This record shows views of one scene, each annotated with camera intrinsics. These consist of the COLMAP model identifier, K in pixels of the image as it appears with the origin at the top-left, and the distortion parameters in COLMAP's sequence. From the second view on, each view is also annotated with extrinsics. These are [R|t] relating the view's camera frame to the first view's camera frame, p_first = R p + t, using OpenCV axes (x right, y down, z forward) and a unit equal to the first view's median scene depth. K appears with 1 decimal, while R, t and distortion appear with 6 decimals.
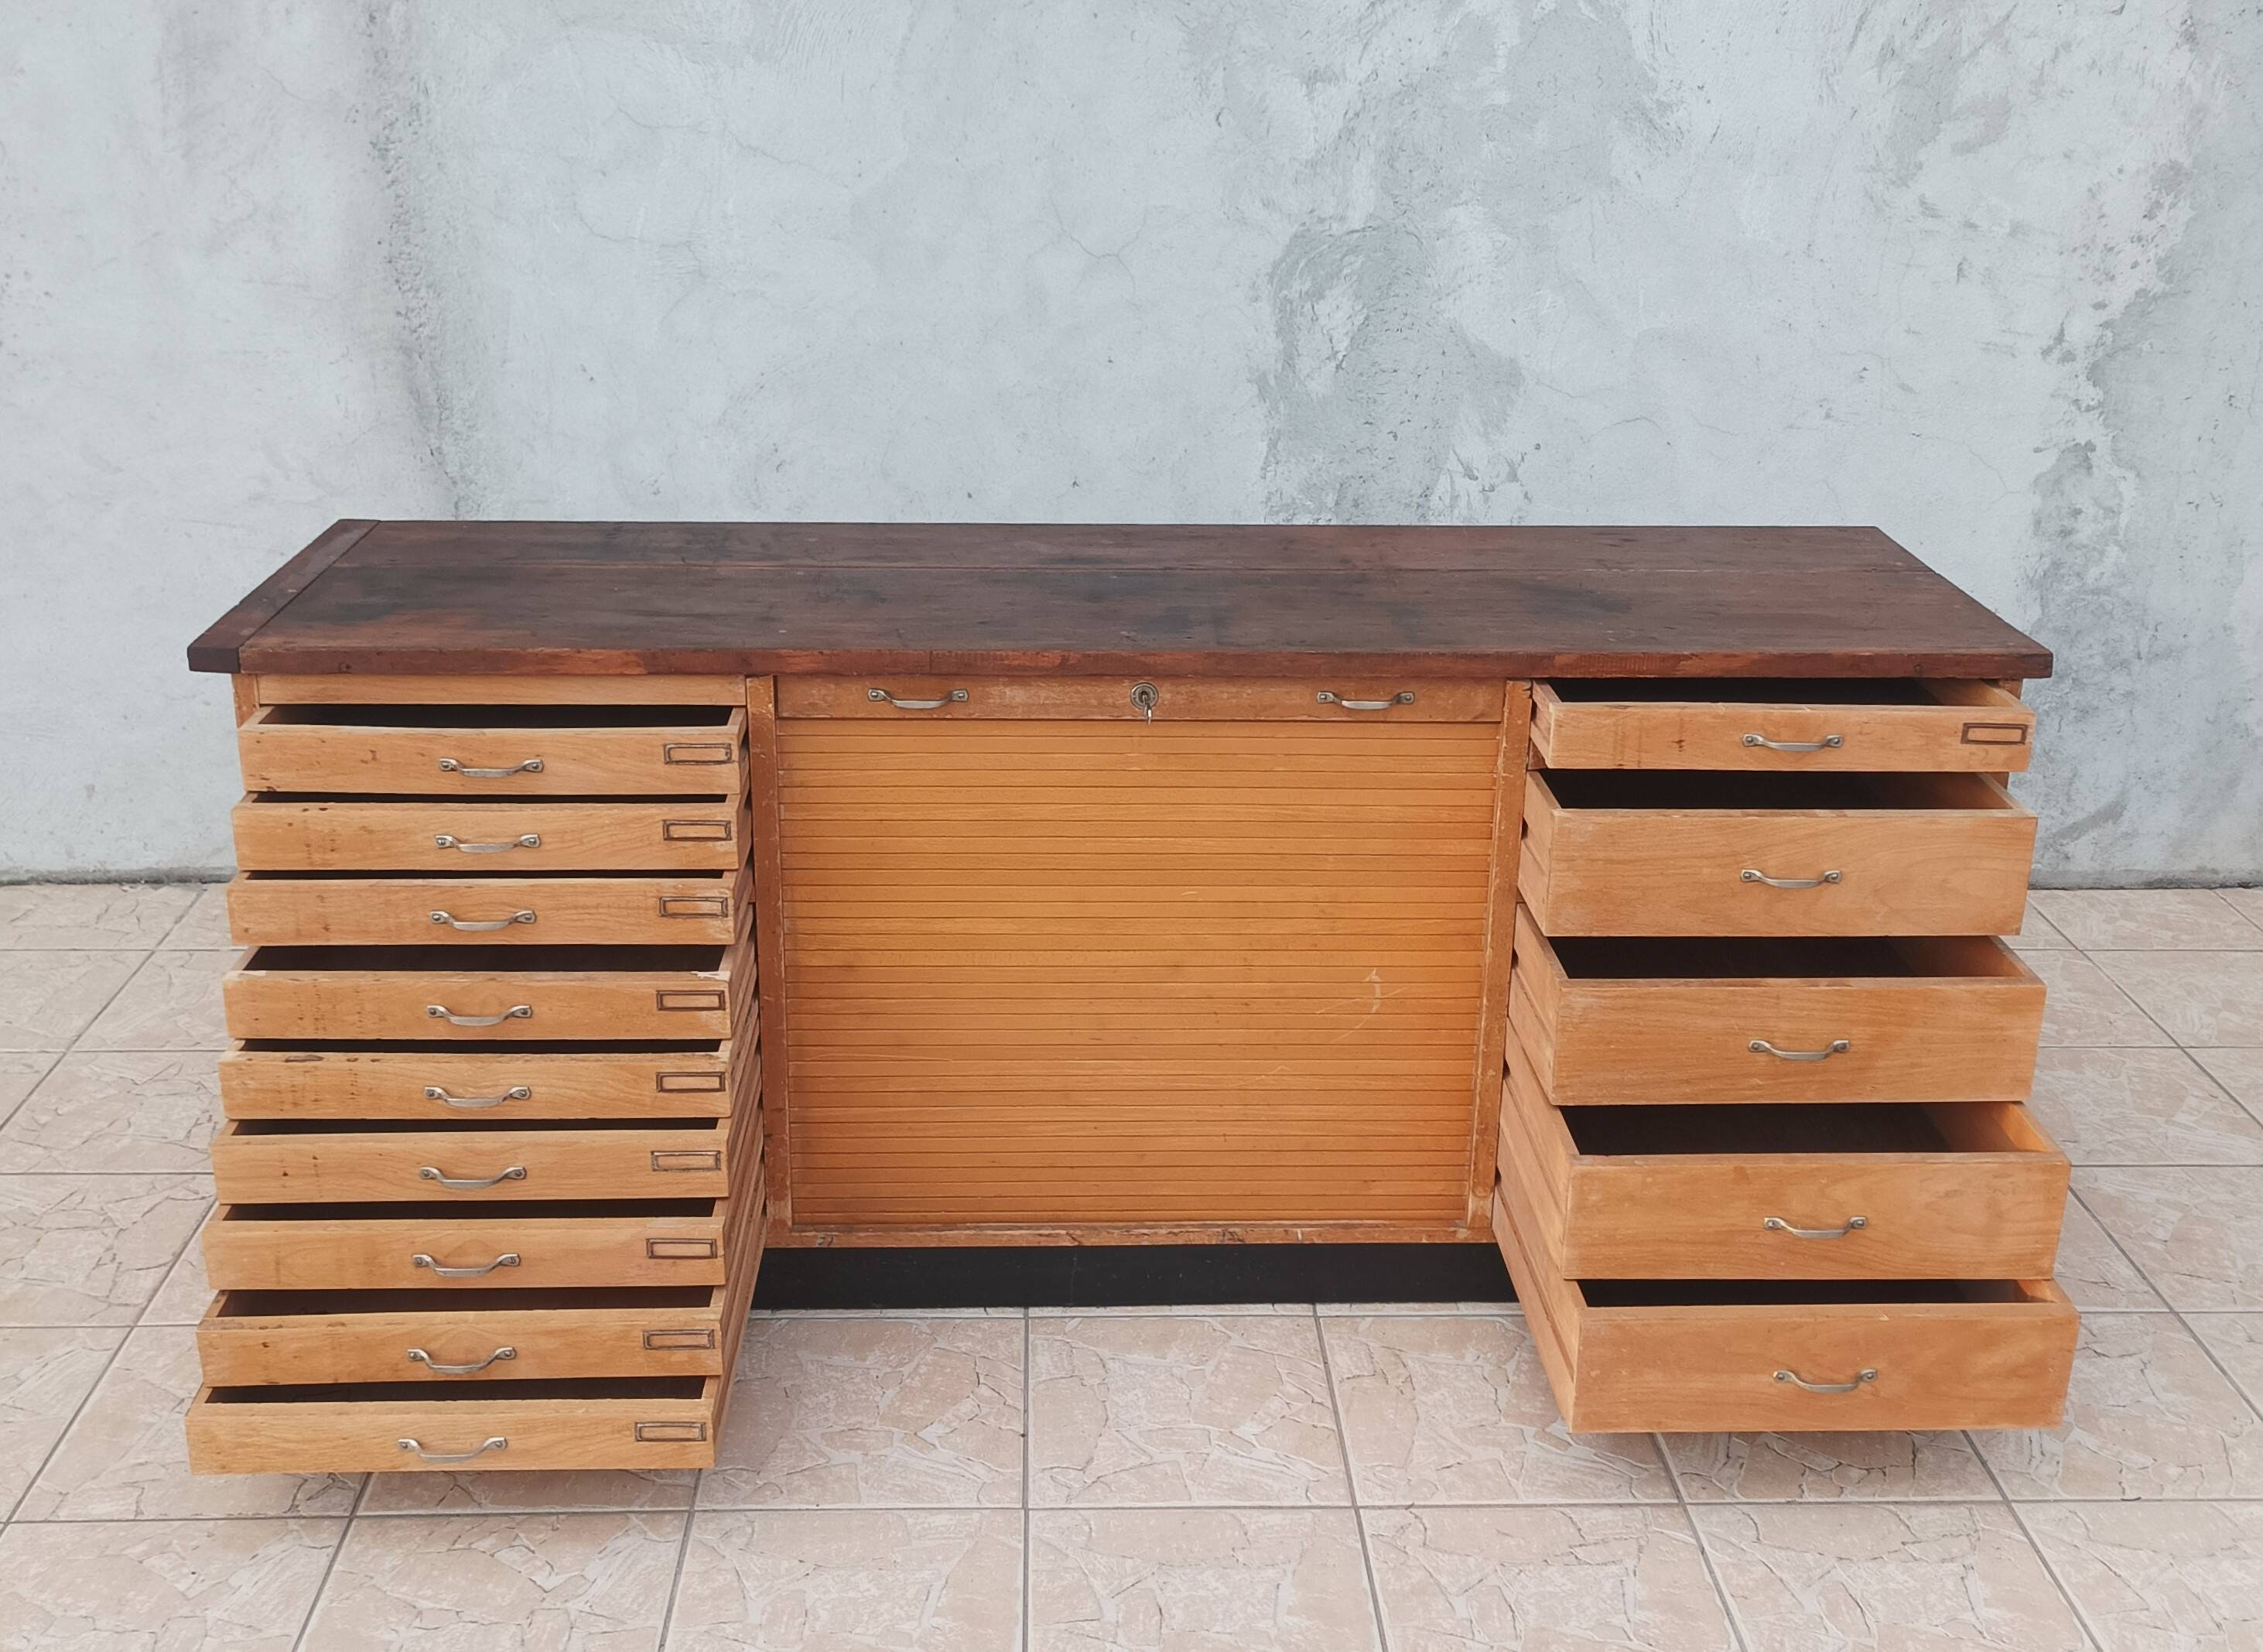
lens RADIAL K [[2261.4, 0, 1118.6], [0, 2261.4, 718.4], [0, 0, 1]] dist [0.024686, 0.000000]
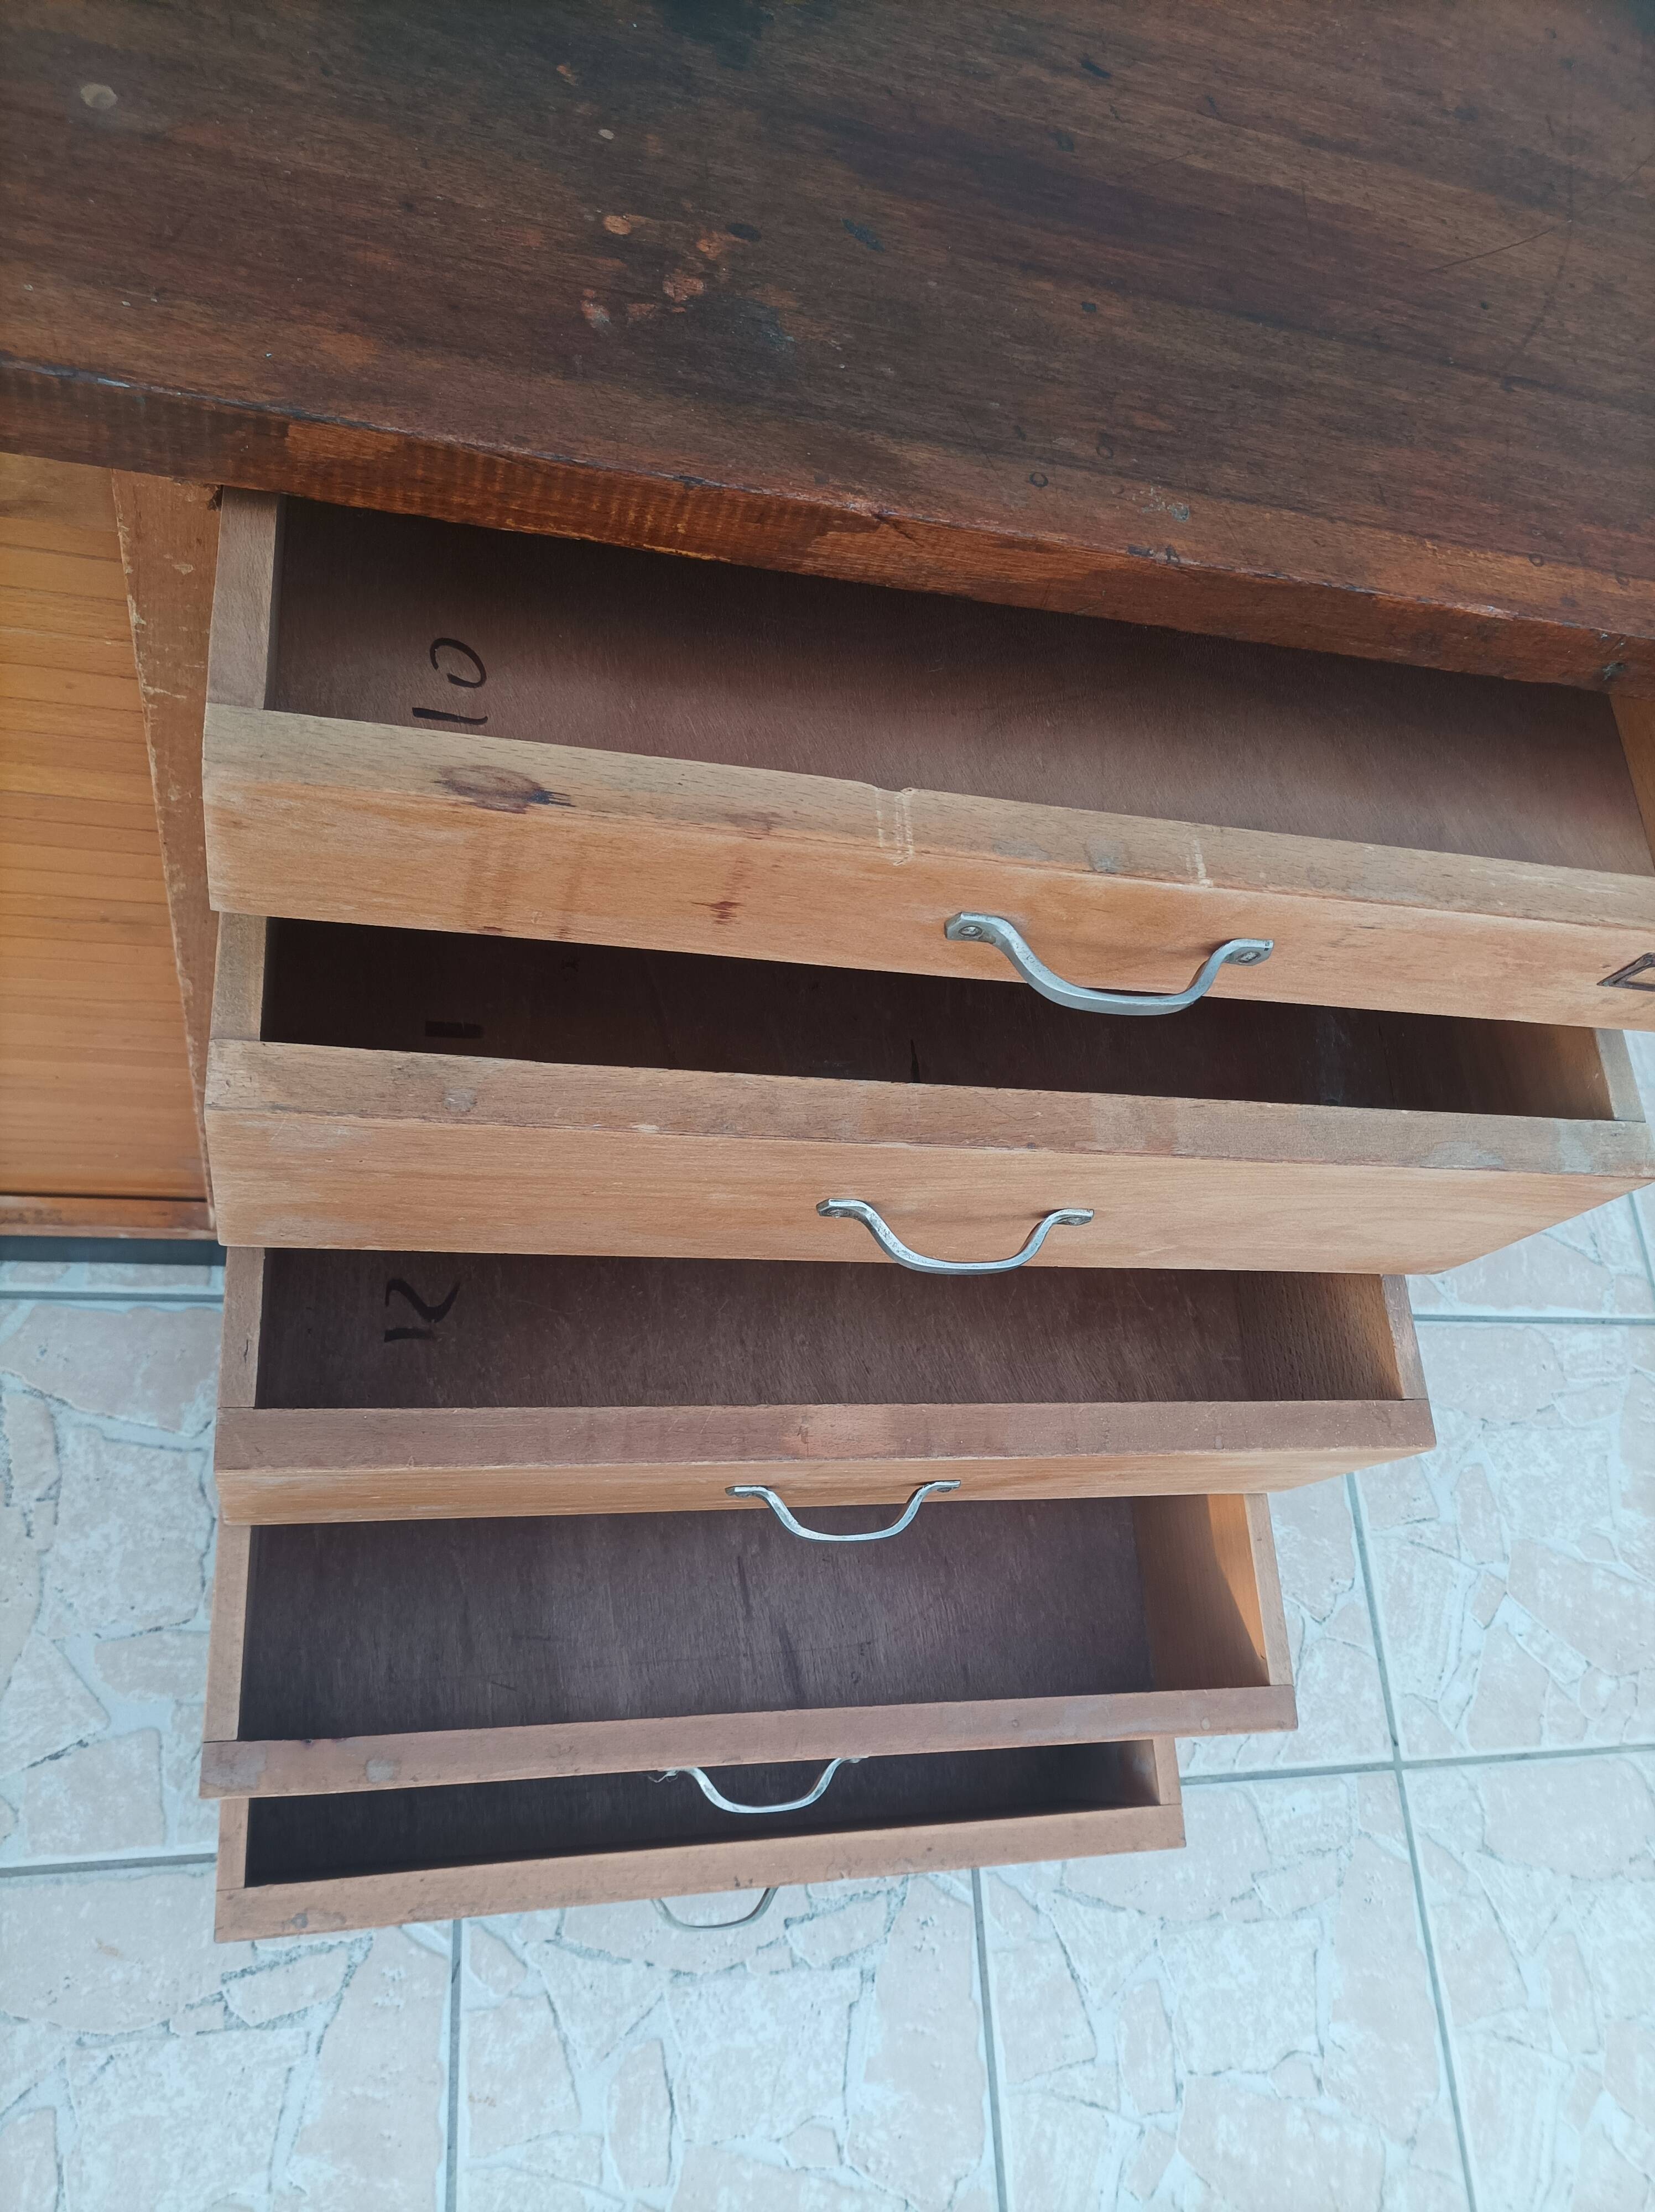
lens RADIAL K [[1640.1, 0, 821.4], [0, 1640.1, 1091.0], [0, 0, 1]] dist [0.025076, -0.021545]
pose [[0.961389, 0.079371, 0.263499, 0.181848], [-0.250680, 0.647632, 0.719537, -0.101275], [-0.113540, -0.757808, 0.642522, 0.743562]]
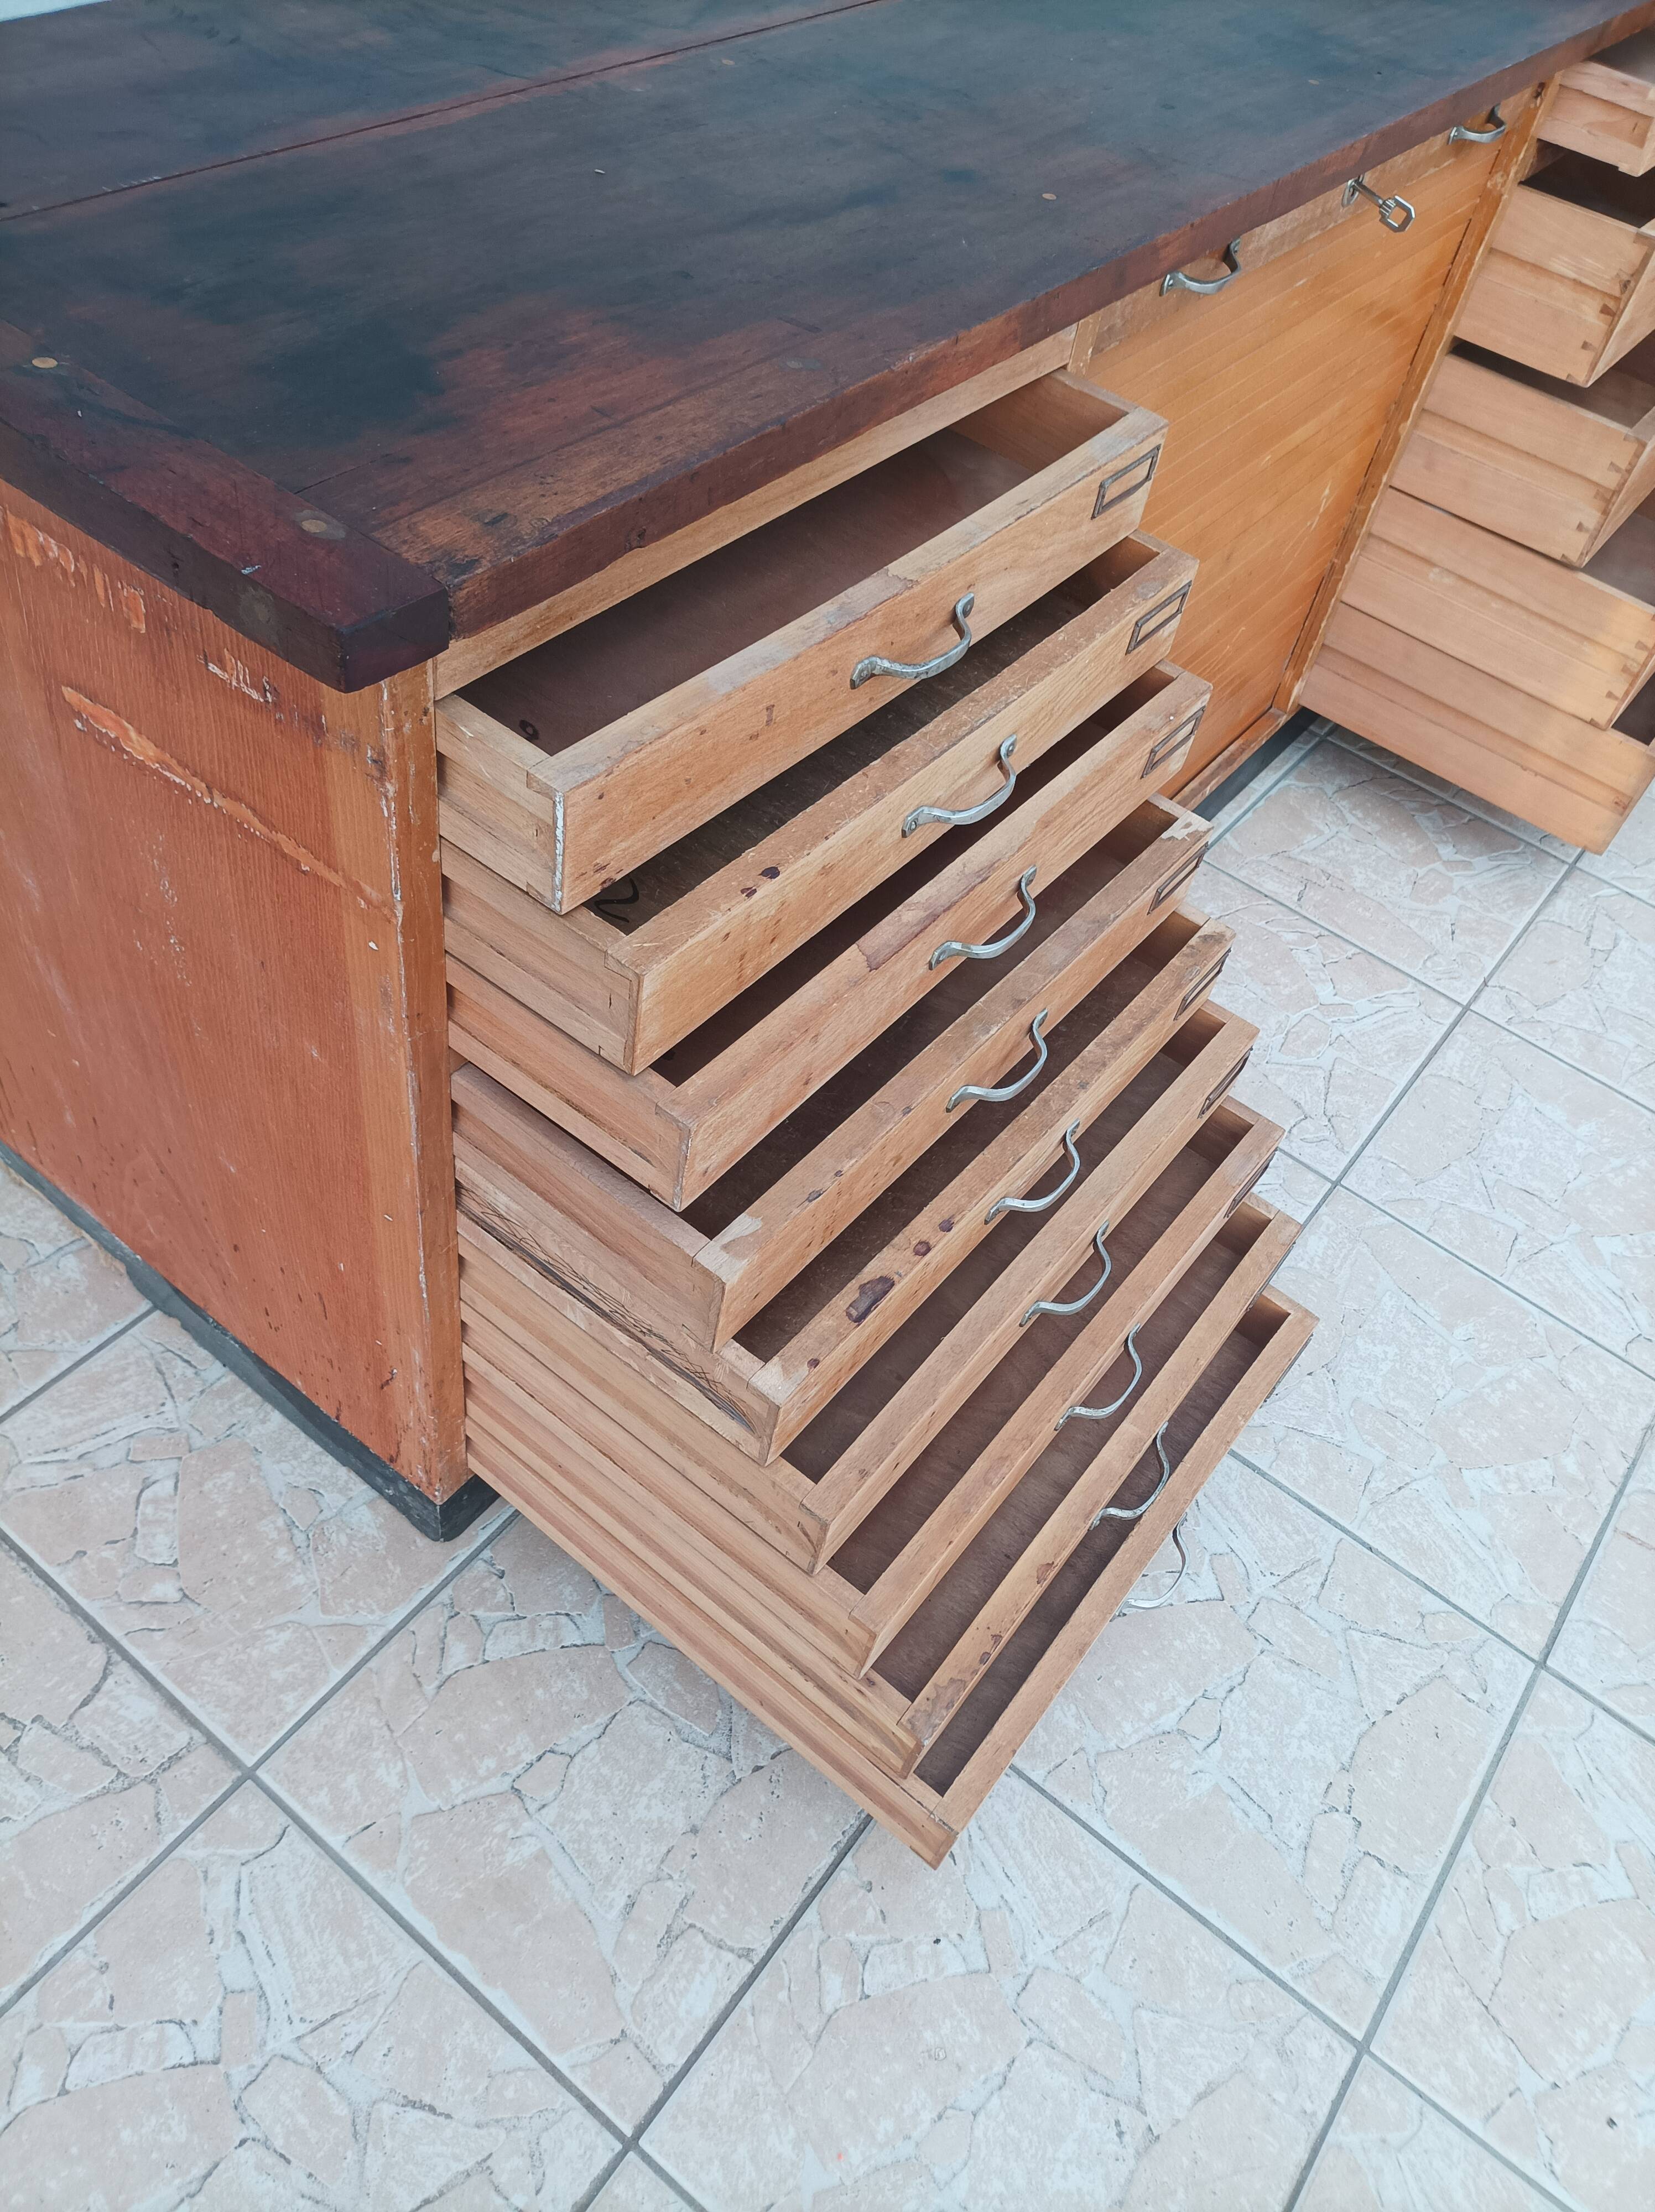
lens RADIAL K [[1640.1, 0, 817.2], [0, 1640.1, 1103.5], [0, 0, 1]] dist [0.025076, -0.021545]
pose [[0.633122, -0.529391, 0.564714, -0.468086], [0.125703, 0.790190, 0.599833, -0.099437], [-0.763777, -0.308781, 0.566832, 0.673177]]
